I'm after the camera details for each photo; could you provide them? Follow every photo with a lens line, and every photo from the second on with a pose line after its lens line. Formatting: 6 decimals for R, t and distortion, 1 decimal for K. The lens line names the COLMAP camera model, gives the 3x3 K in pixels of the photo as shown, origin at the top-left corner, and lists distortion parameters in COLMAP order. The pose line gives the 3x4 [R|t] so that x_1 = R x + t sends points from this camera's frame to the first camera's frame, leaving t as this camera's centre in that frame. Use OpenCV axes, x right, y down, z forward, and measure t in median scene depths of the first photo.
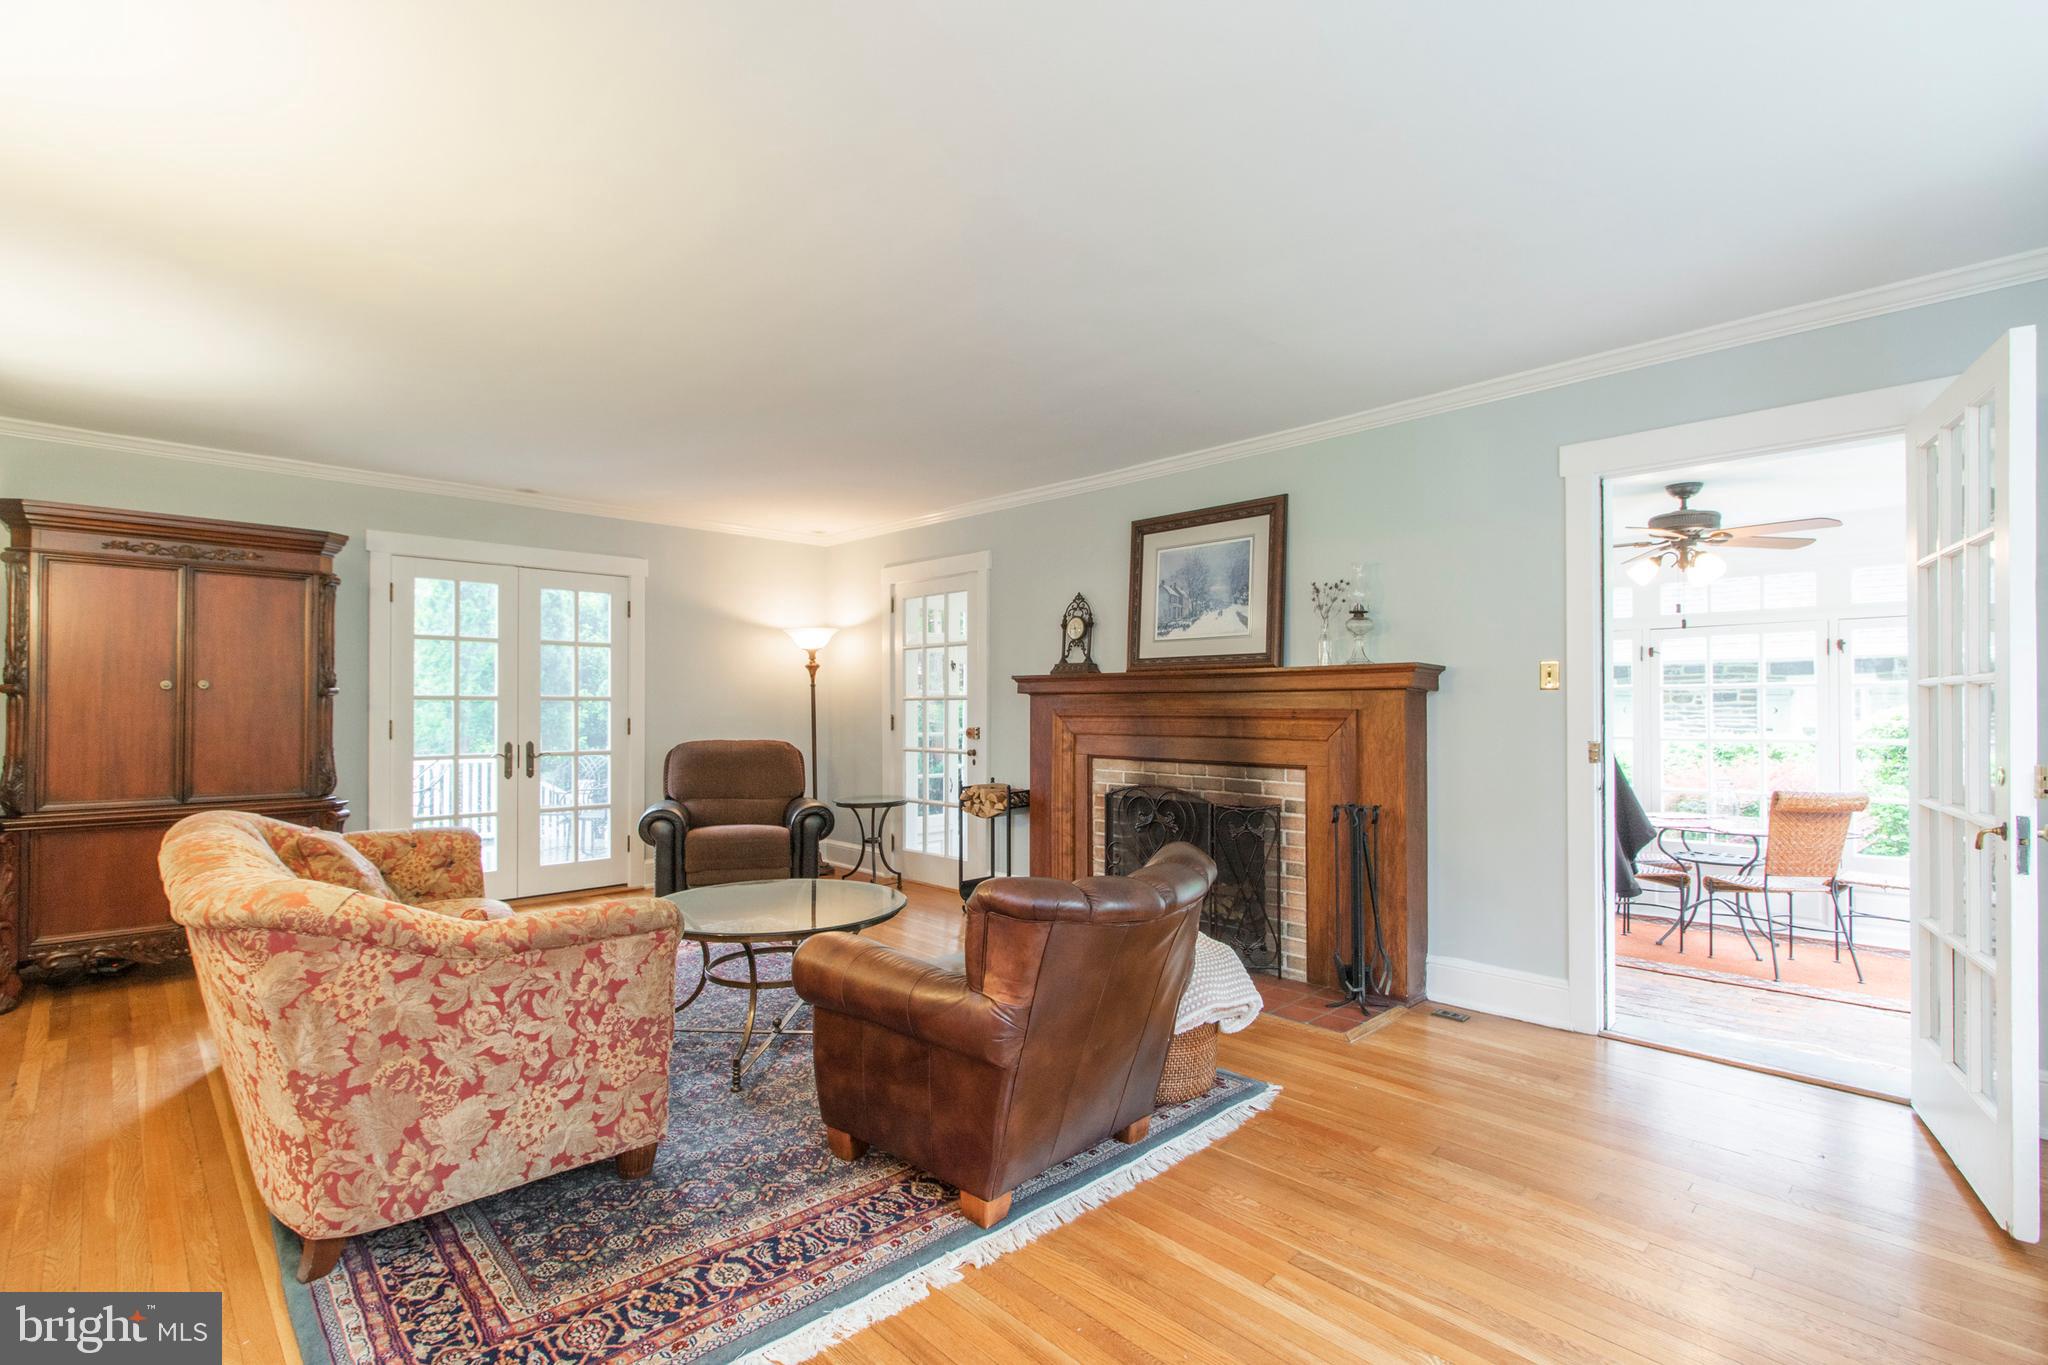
lens RADIAL K [[948.3, 0, 1016.9], [0, 948.3, 697.3], [0, 0, 1]] dist [0.002190, 0.000168]
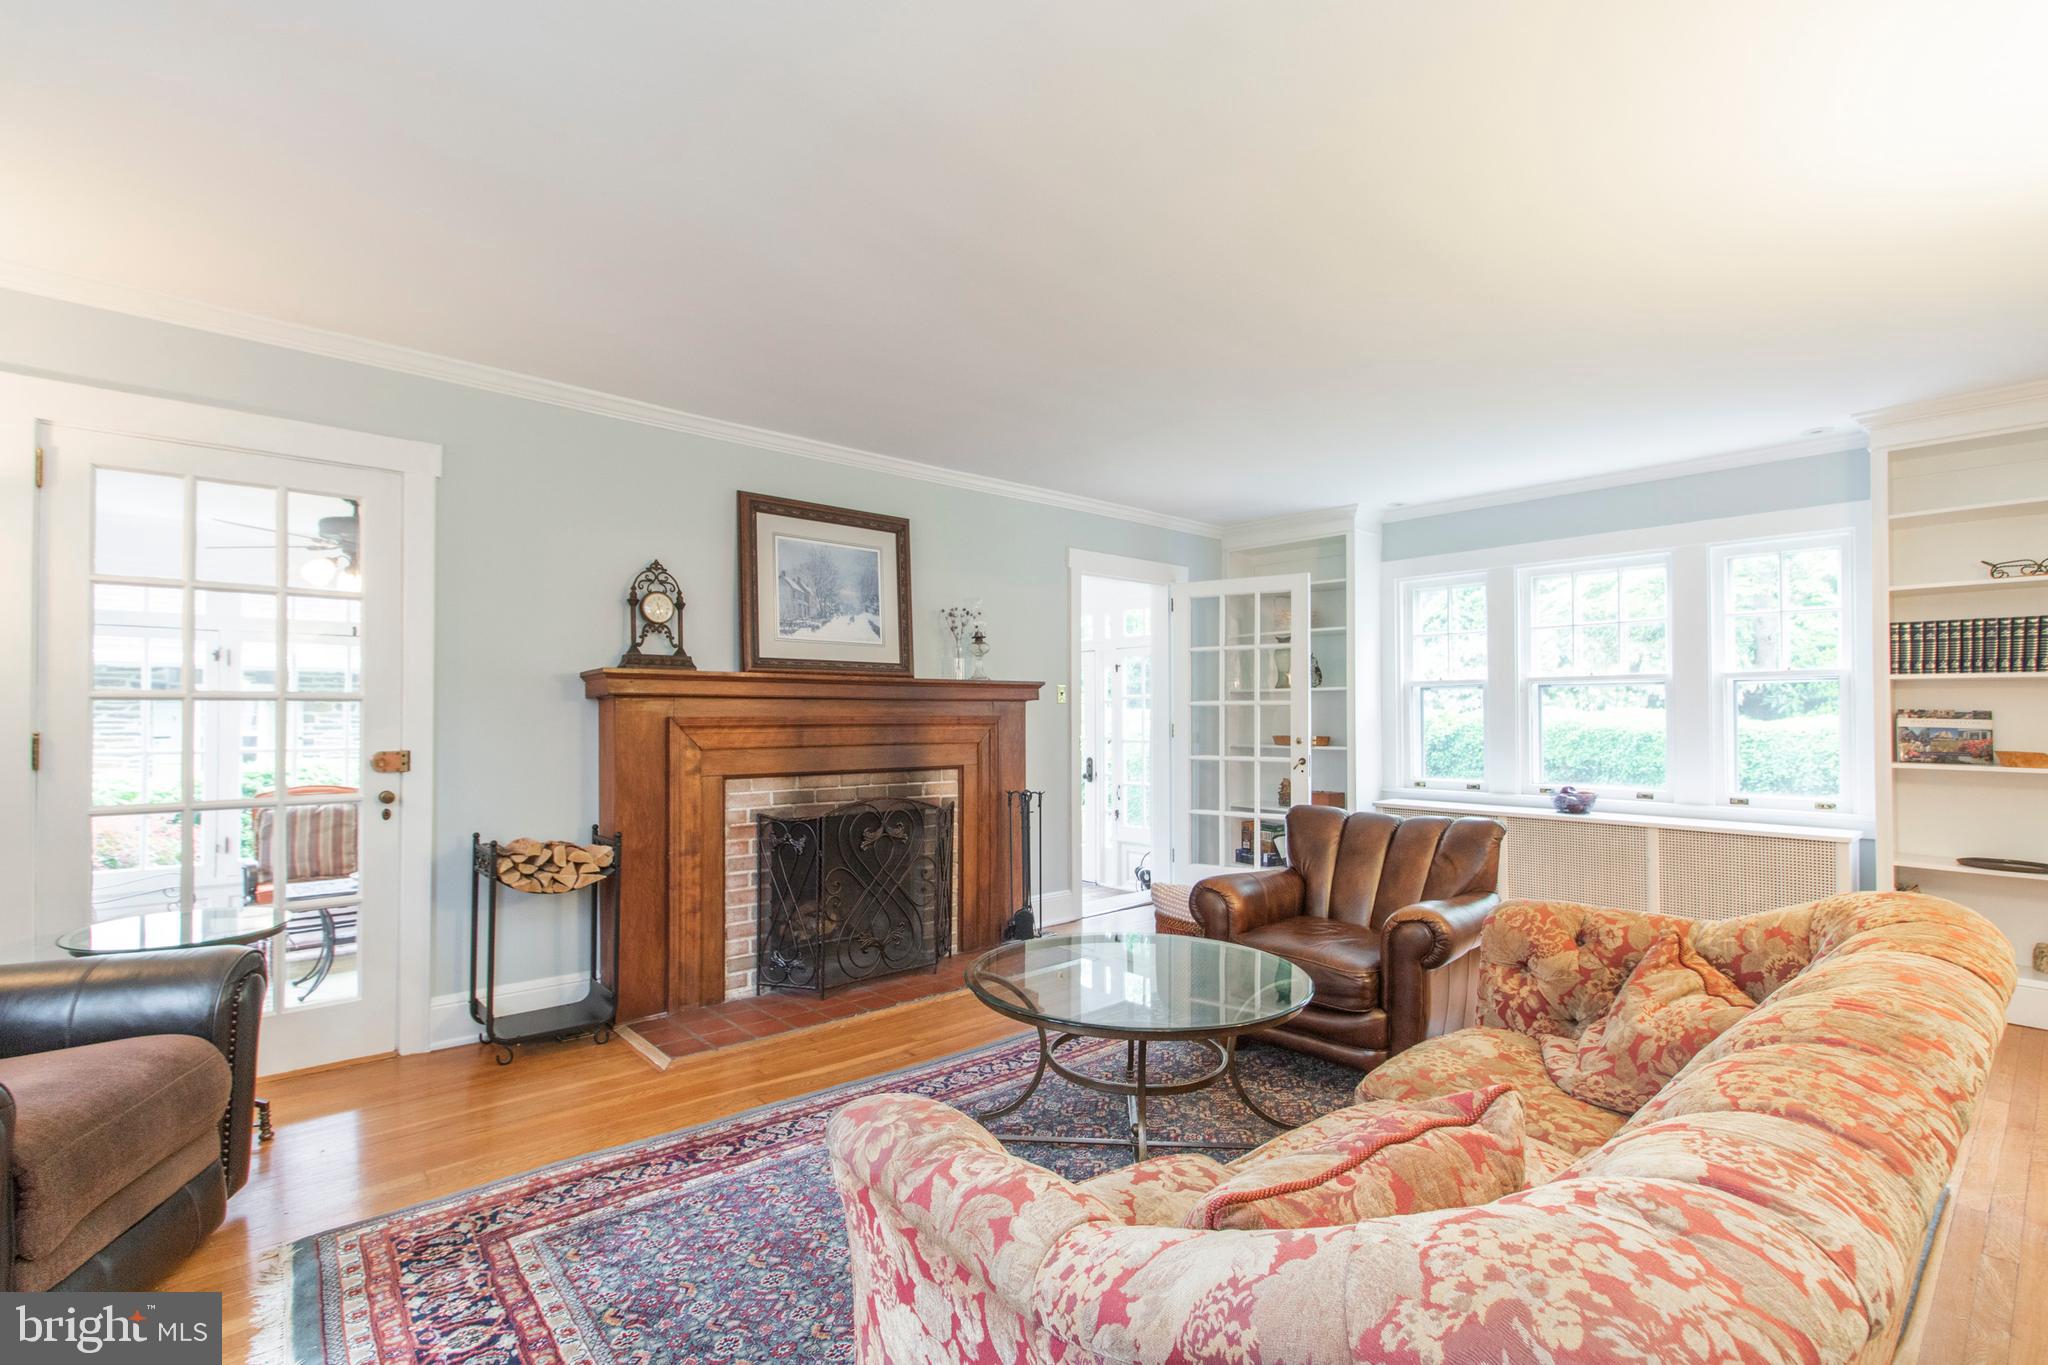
lens RADIAL K [[948.3, 0, 1007.9], [0, 948.3, 702.1], [0, 0, 1]] dist [0.002190, 0.000168]
pose [[0.043551, 0.014148, 0.998951, -0.785509], [-0.008013, 0.999873, -0.013812, 0.009870], [-0.999019, -0.007403, 0.043658, 0.825935]]
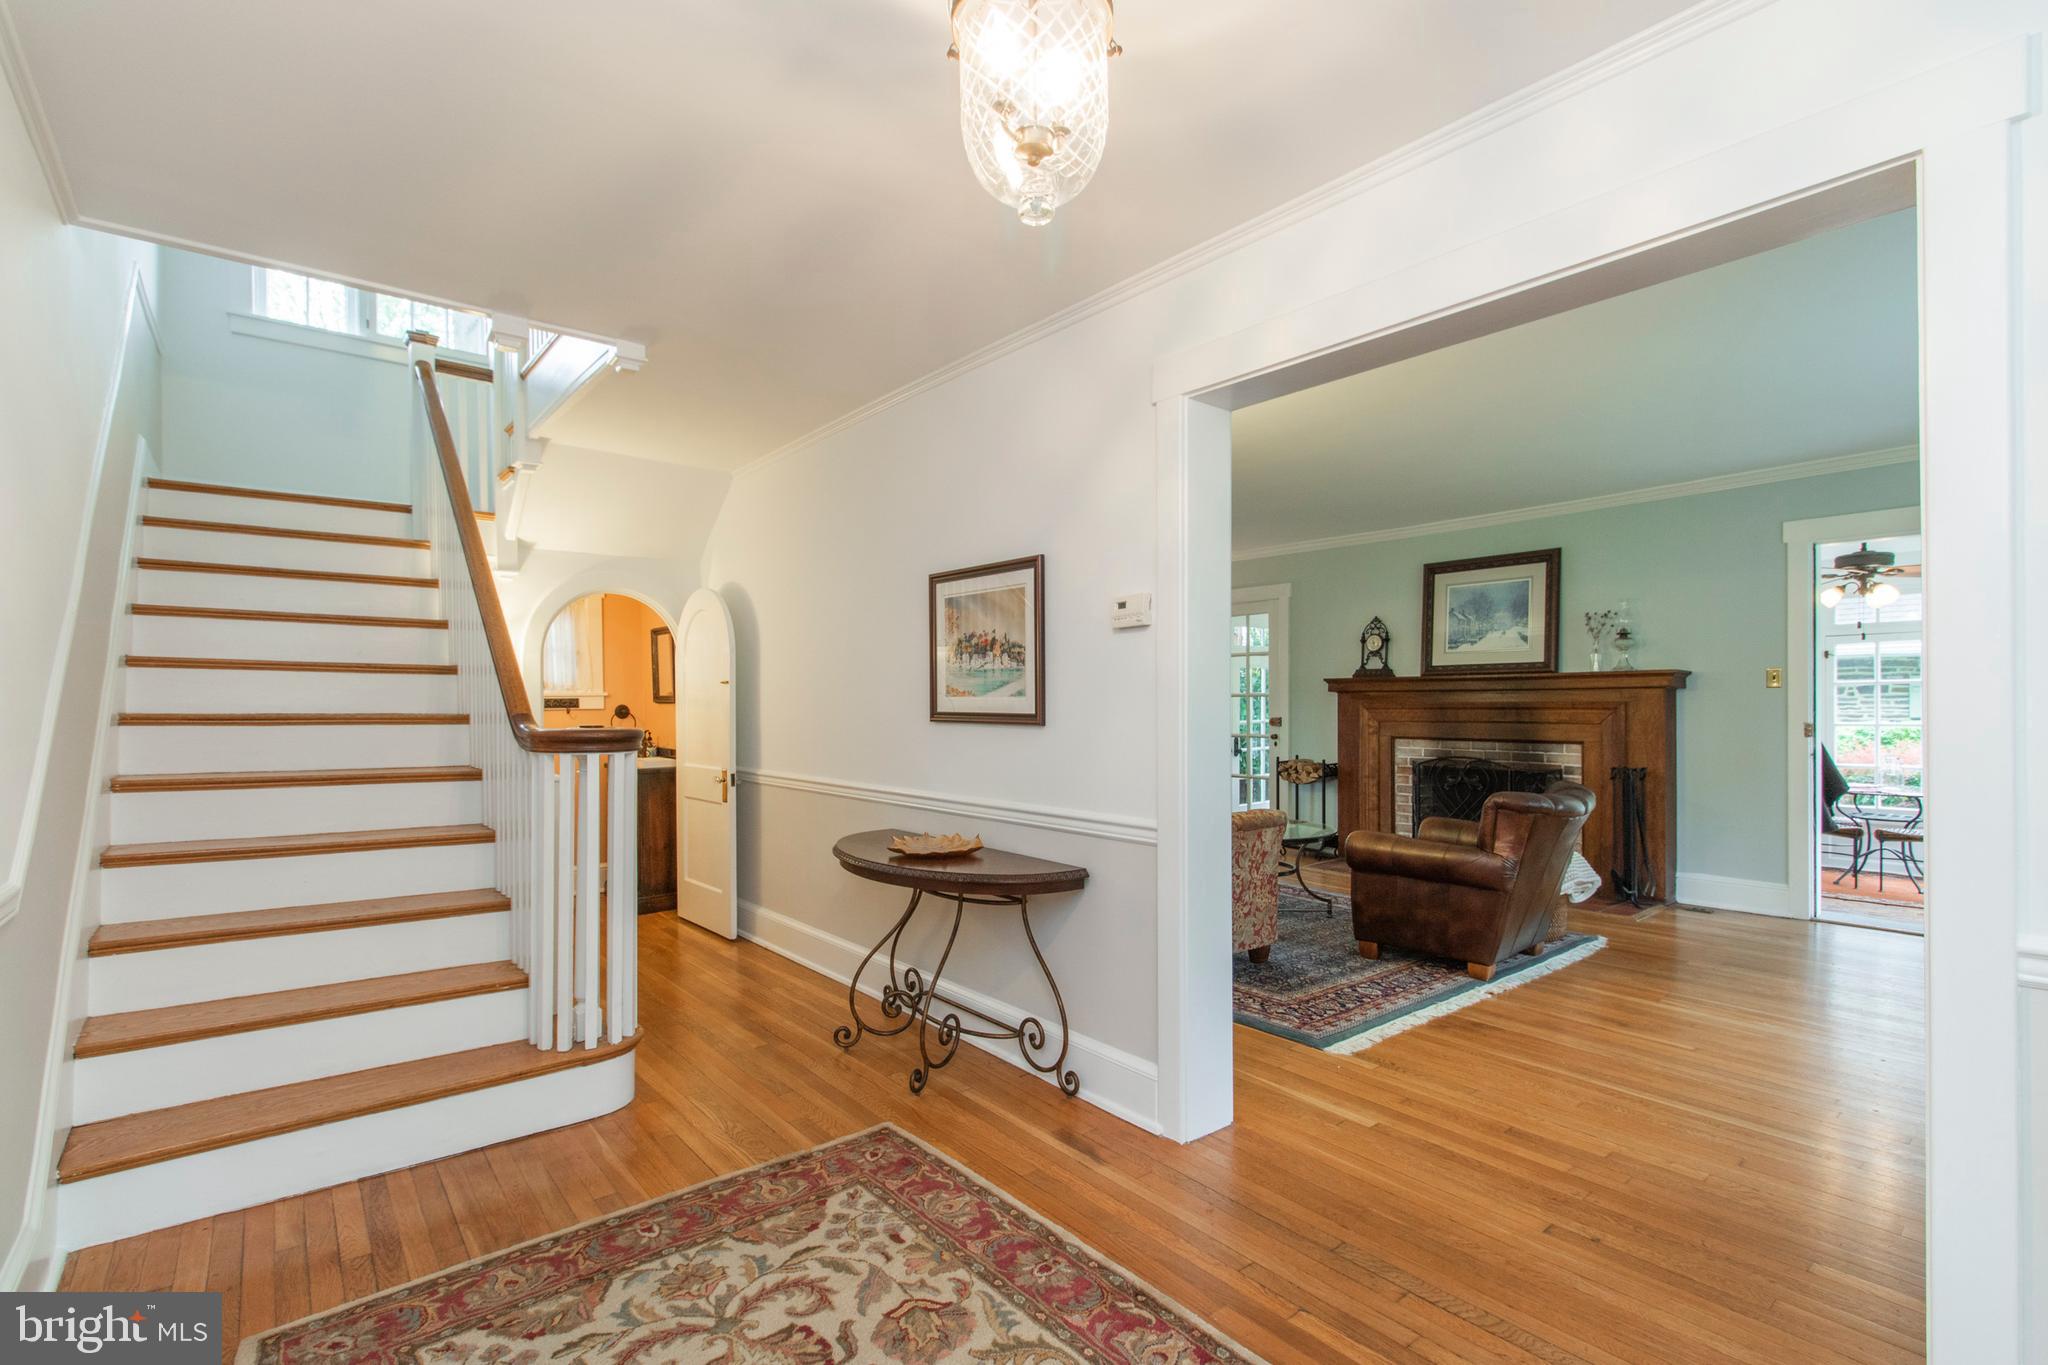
lens RADIAL K [[948.3, 0, 1022.1], [0, 948.3, 706.9], [0, 0, 1]] dist [0.002190, 0.000168]
pose [[0.996408, -0.005925, -0.084476, -0.382151], [0.007170, 0.999870, 0.014443, -0.006204], [0.084380, -0.014997, 0.996321, -0.453421]]
